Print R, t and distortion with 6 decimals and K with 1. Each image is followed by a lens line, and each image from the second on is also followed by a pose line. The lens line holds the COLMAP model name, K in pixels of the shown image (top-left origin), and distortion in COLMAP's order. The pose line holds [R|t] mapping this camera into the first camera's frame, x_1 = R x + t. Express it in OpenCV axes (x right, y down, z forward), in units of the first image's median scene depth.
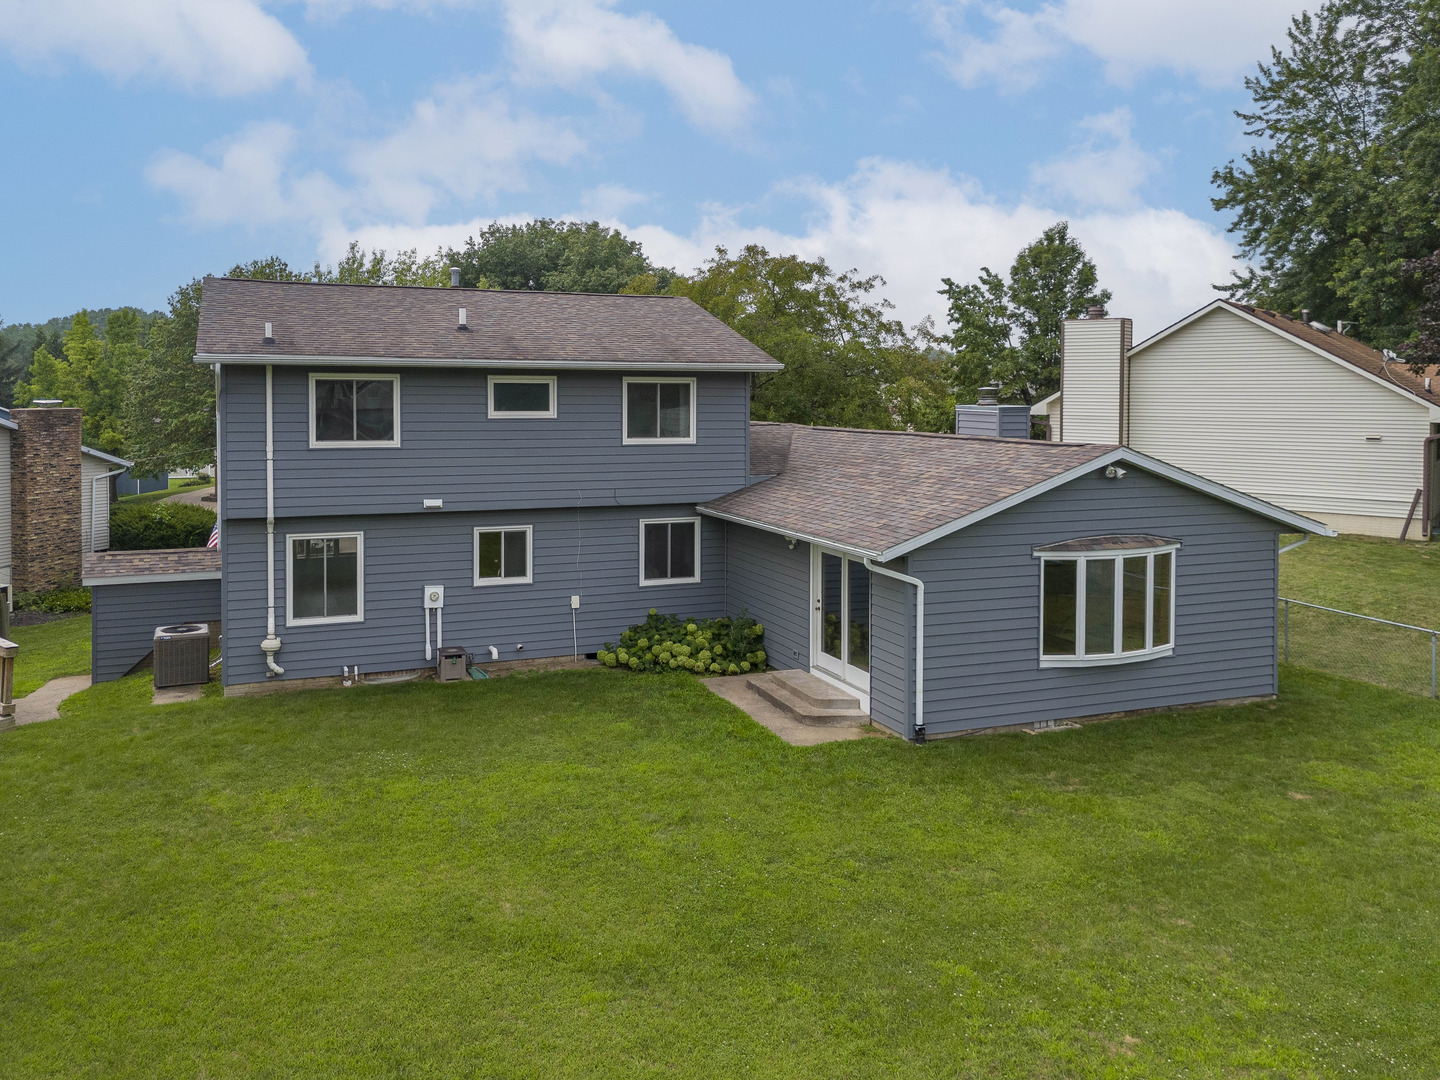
lens RADIAL K [[1102.1, 0, 653.8], [0, 1102.1, 428.2], [0, 0, 1]] dist [0.051907, -0.035779]
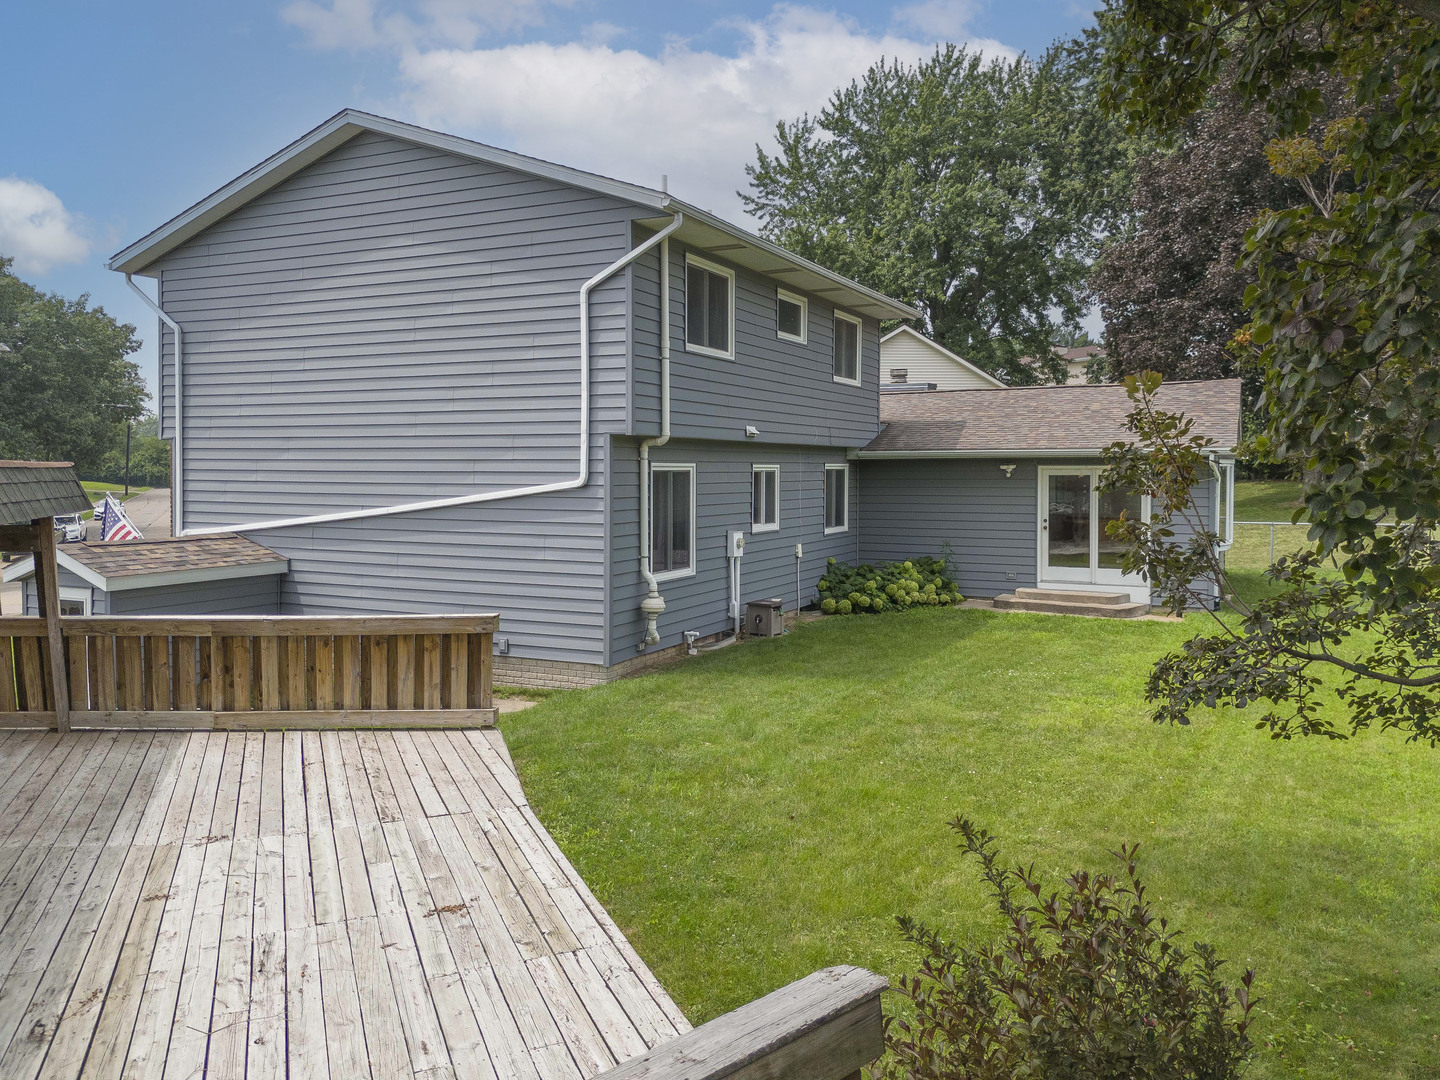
lens RADIAL K [[1077.5, 0, 712.2], [0, 1077.5, 507.3], [0, 0, 1]] dist [0.053110, -0.053852]
pose [[0.728736, -0.026135, 0.684296, -0.790725], [0.026640, 0.999597, 0.009807, 0.118321], [-0.684277, 0.011083, 0.729138, 0.422100]]
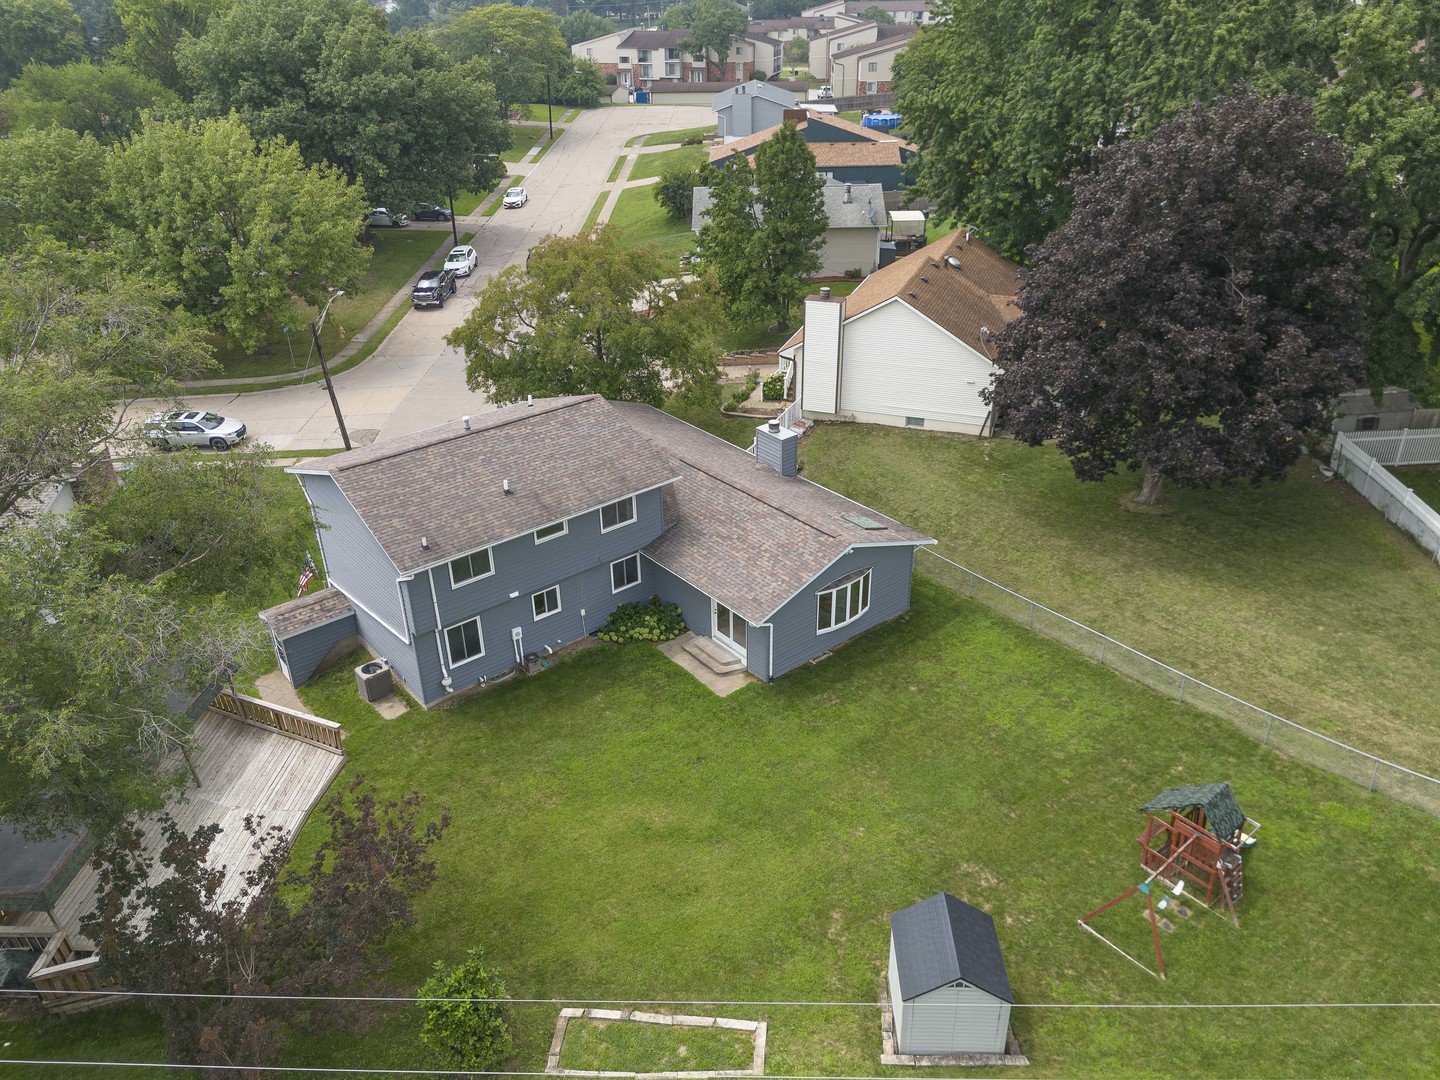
lens RADIAL K [[1077.5, 0, 712.2], [0, 1077.5, 507.3], [0, 0, 1]] dist [0.053110, -0.053852]
pose [[0.949005, -0.166650, 0.267614, -0.348822], [0.039094, 0.904520, 0.424634, -0.837663], [-0.312828, -0.392518, 0.864909, -0.640776]]
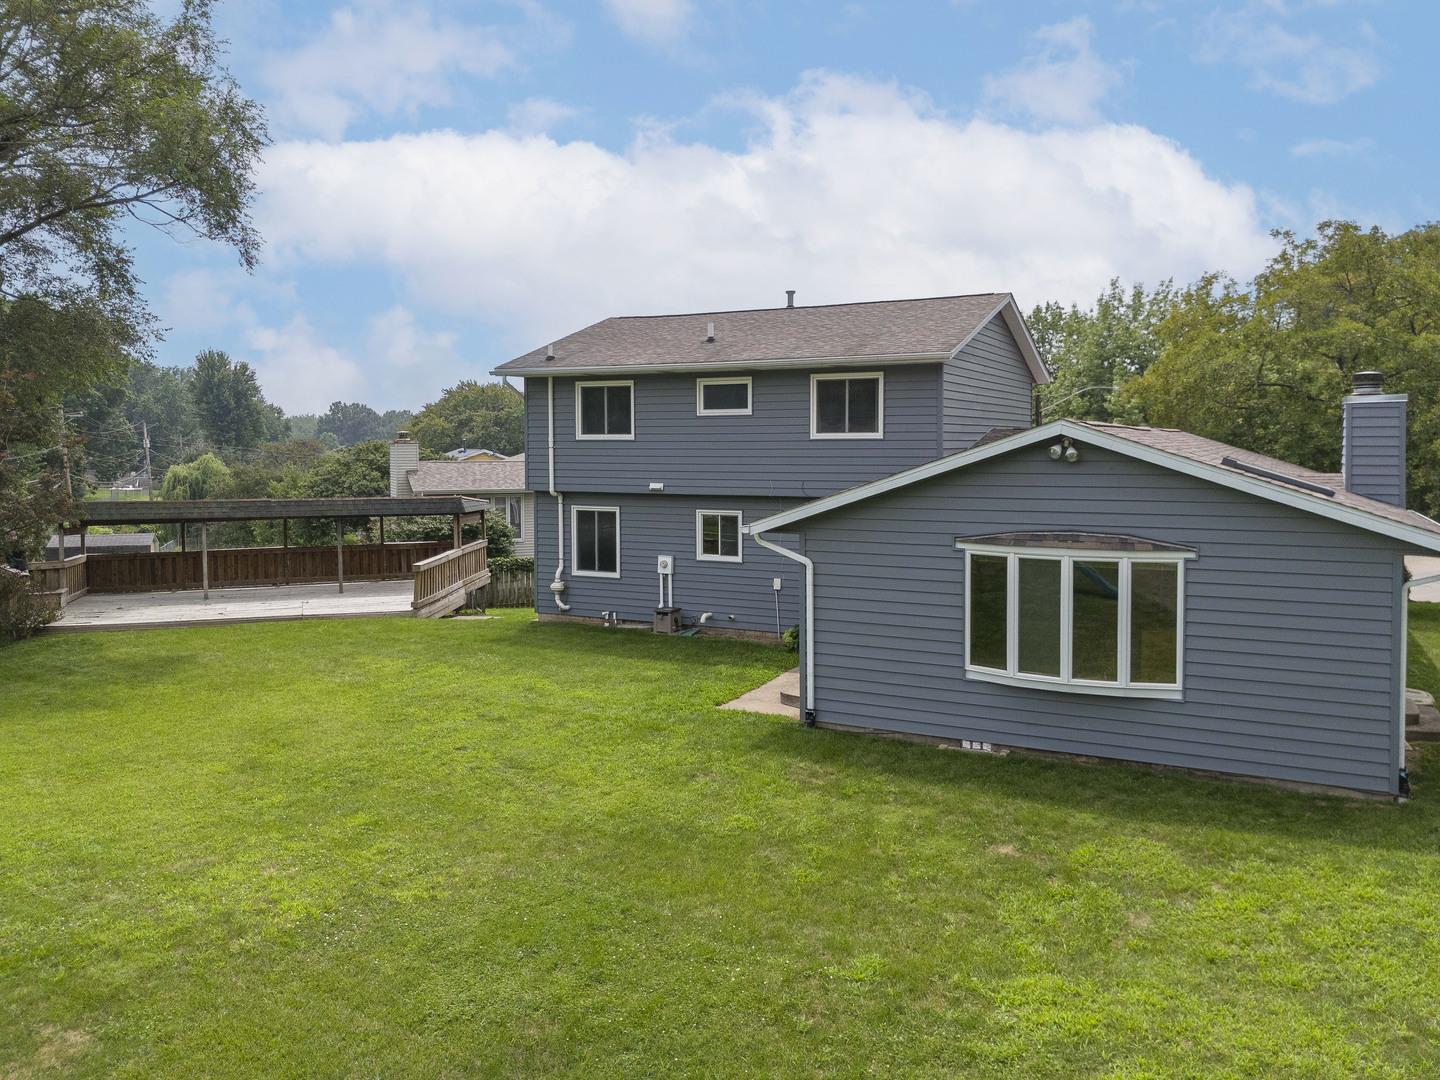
lens RADIAL K [[1078.8, 0, 720.5], [0, 1078.8, 501.2], [0, 0, 1]] dist [0.054291, -0.039762]
pose [[0.679343, 0.033825, -0.733041, 0.718993], [-0.020890, 0.999424, 0.026757, 0.051418], [0.733523, -0.002864, 0.679658, 0.248827]]
